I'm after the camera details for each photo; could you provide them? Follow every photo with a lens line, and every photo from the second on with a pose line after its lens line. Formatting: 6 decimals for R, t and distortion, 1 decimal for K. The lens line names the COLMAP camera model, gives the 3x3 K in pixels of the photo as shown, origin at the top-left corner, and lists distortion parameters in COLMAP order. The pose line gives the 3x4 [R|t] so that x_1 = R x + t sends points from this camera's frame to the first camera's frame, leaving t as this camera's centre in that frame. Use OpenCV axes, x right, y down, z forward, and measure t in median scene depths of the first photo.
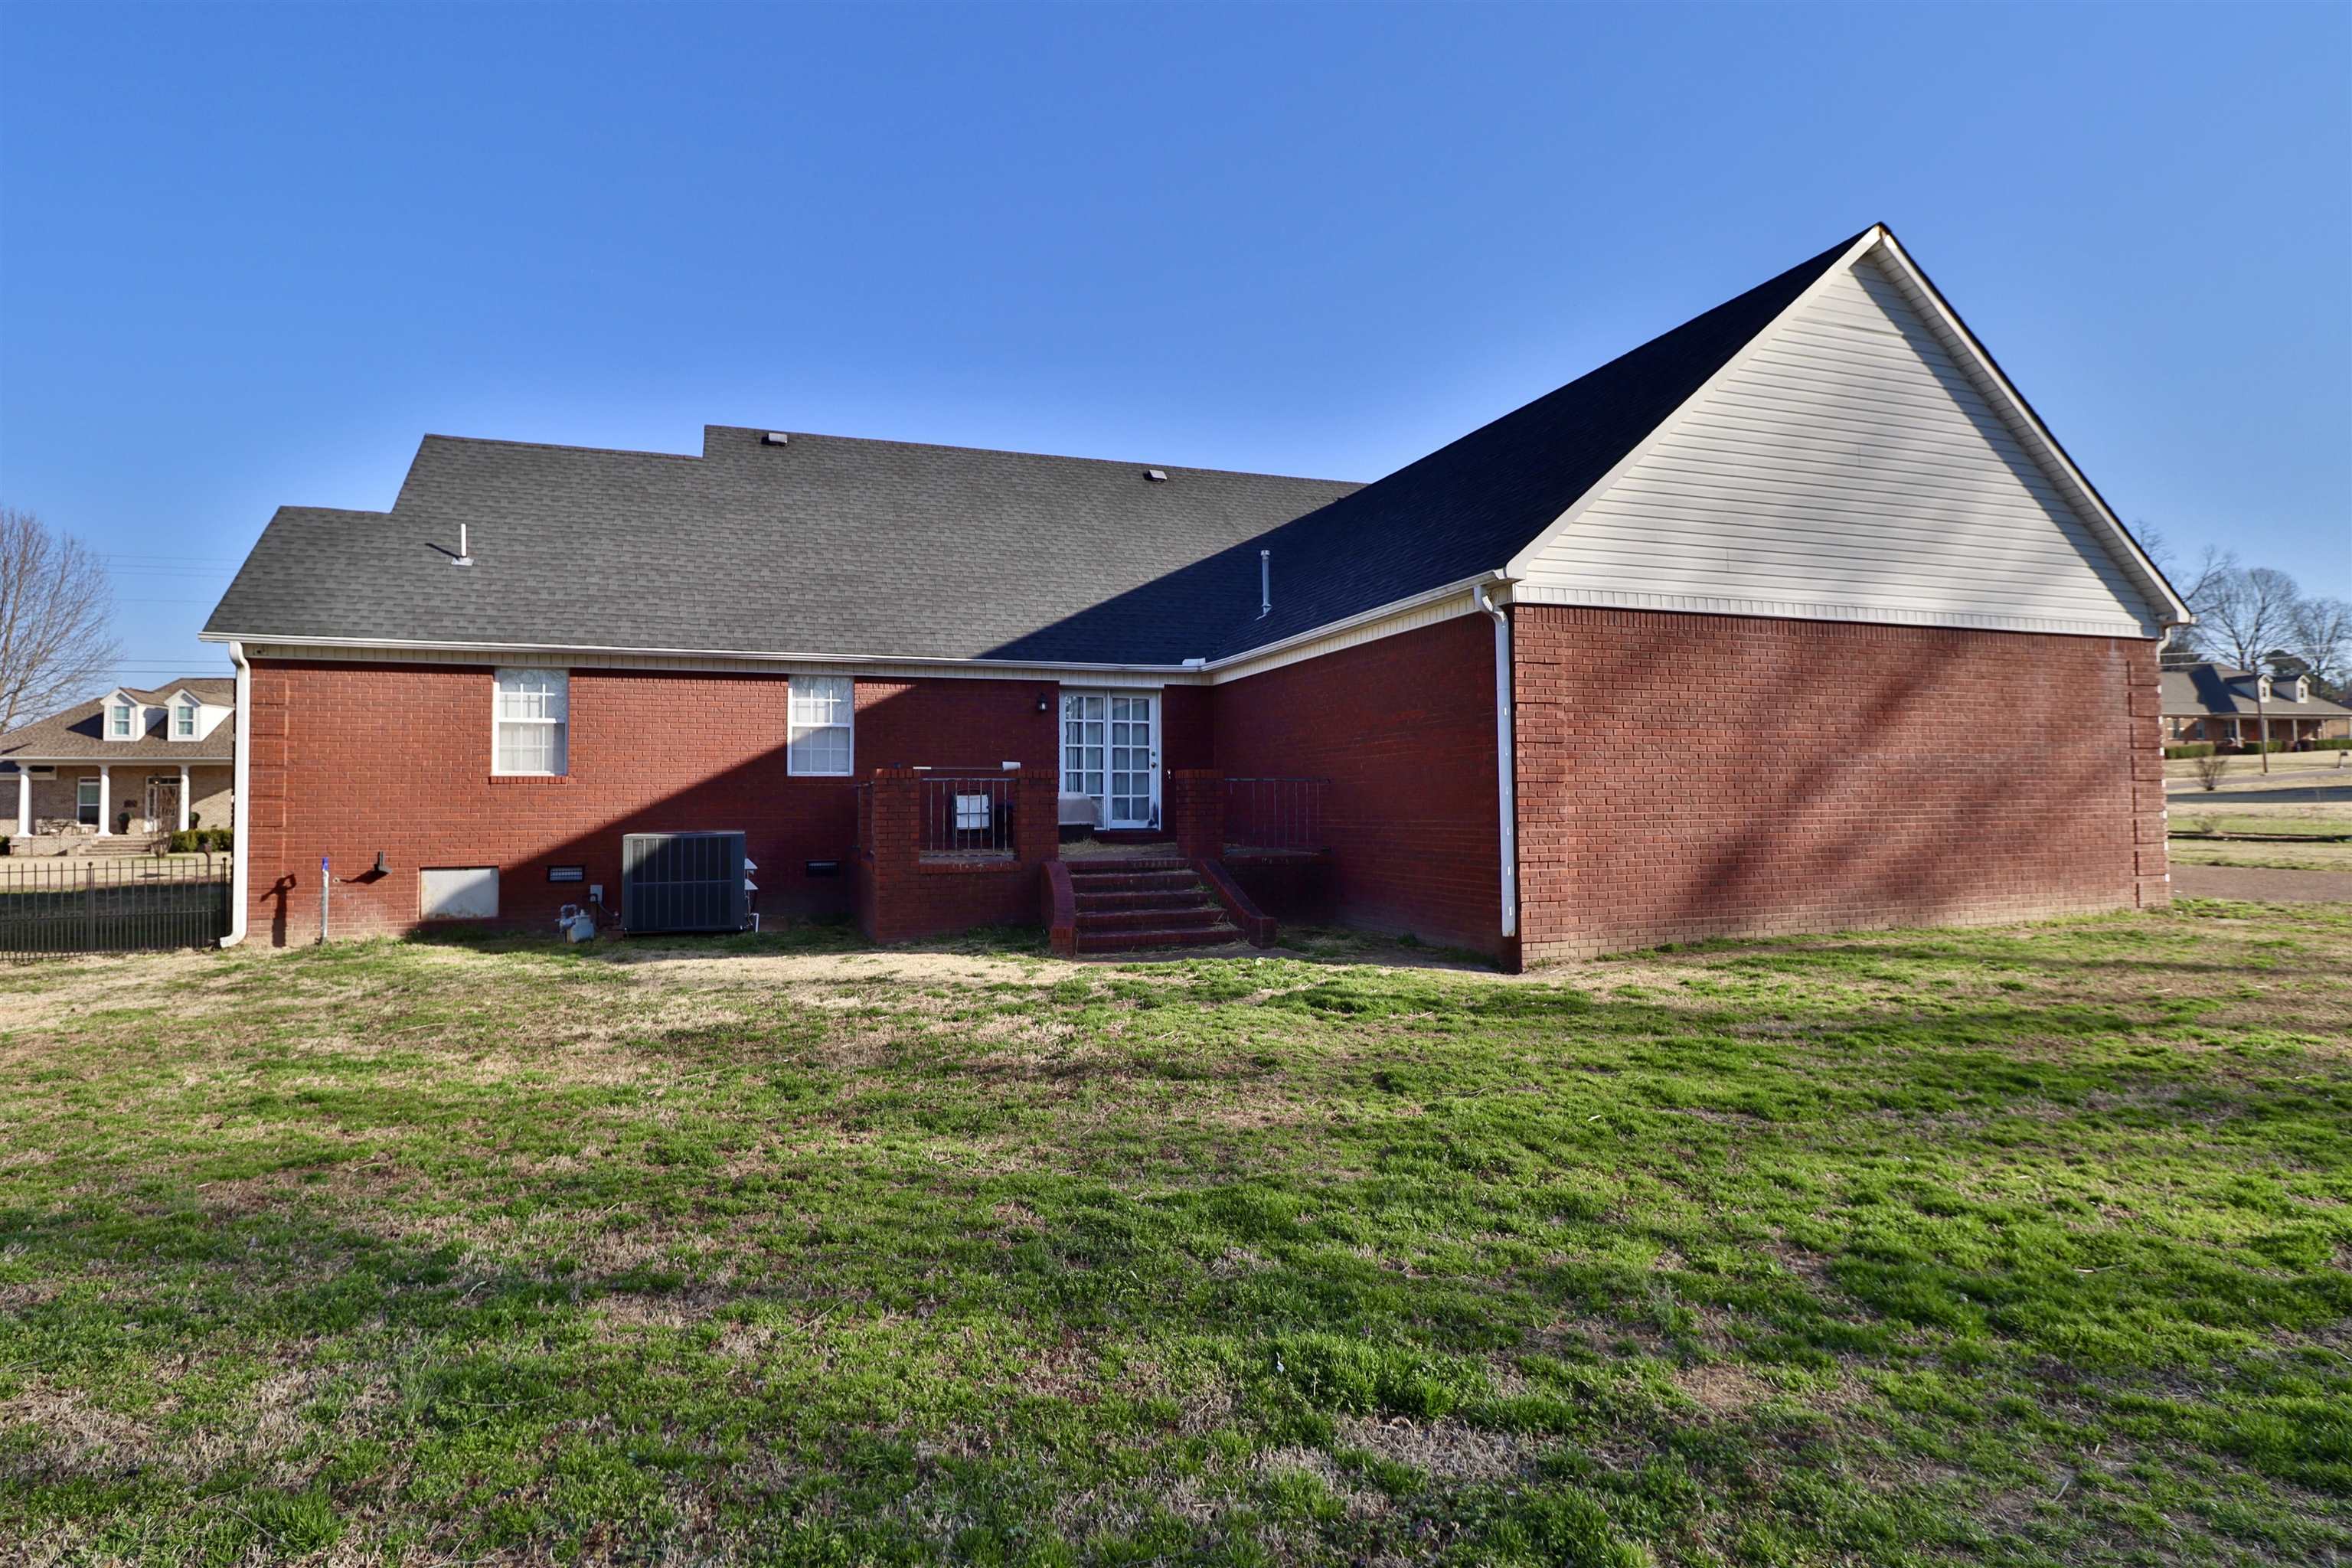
lens RADIAL K [[1207.5, 0, 1196.2], [0, 1207.5, 749.4], [0, 0, 1]] dist [-0.002183, -0.012670]
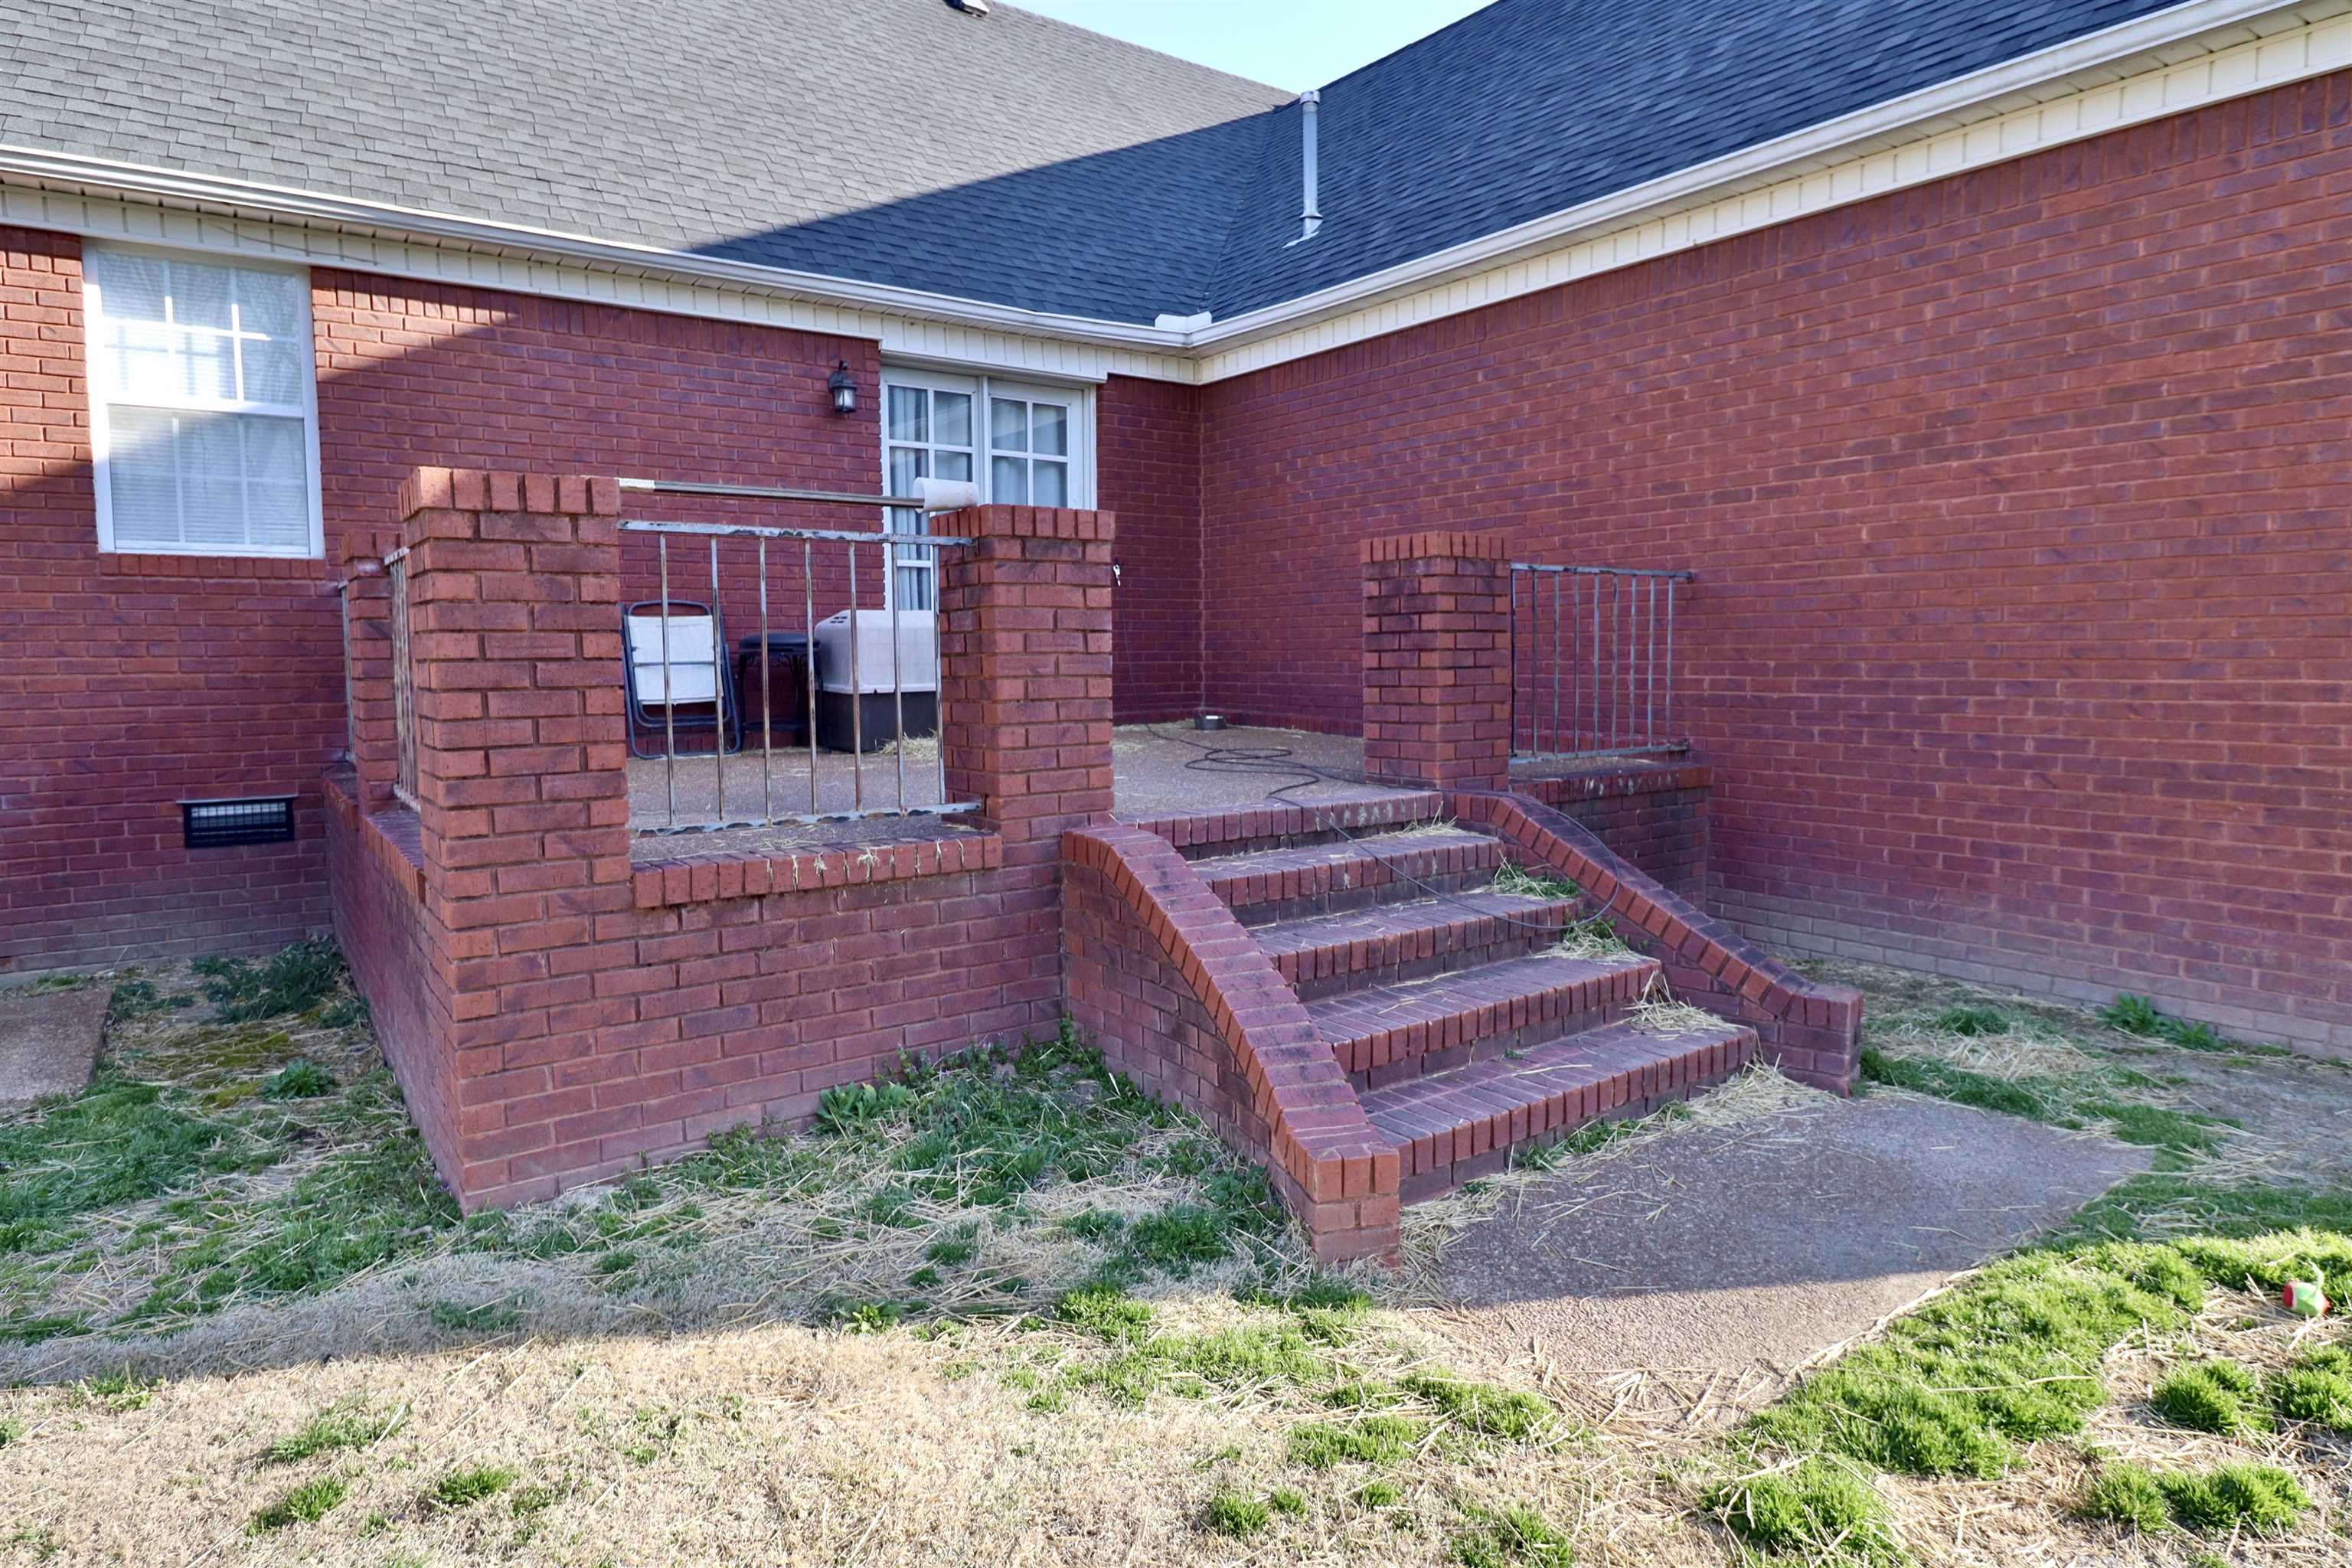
lens RADIAL K [[1320.0, 0, 1185.6], [0, 1320.0, 755.1], [0, 0, 1]] dist [0.001601, -0.017249]
pose [[0.958772, -0.023616, 0.283193, -0.152033], [-0.011628, 0.992446, 0.122128, 0.029126], [-0.283938, -0.120386, 0.951255, 0.552635]]
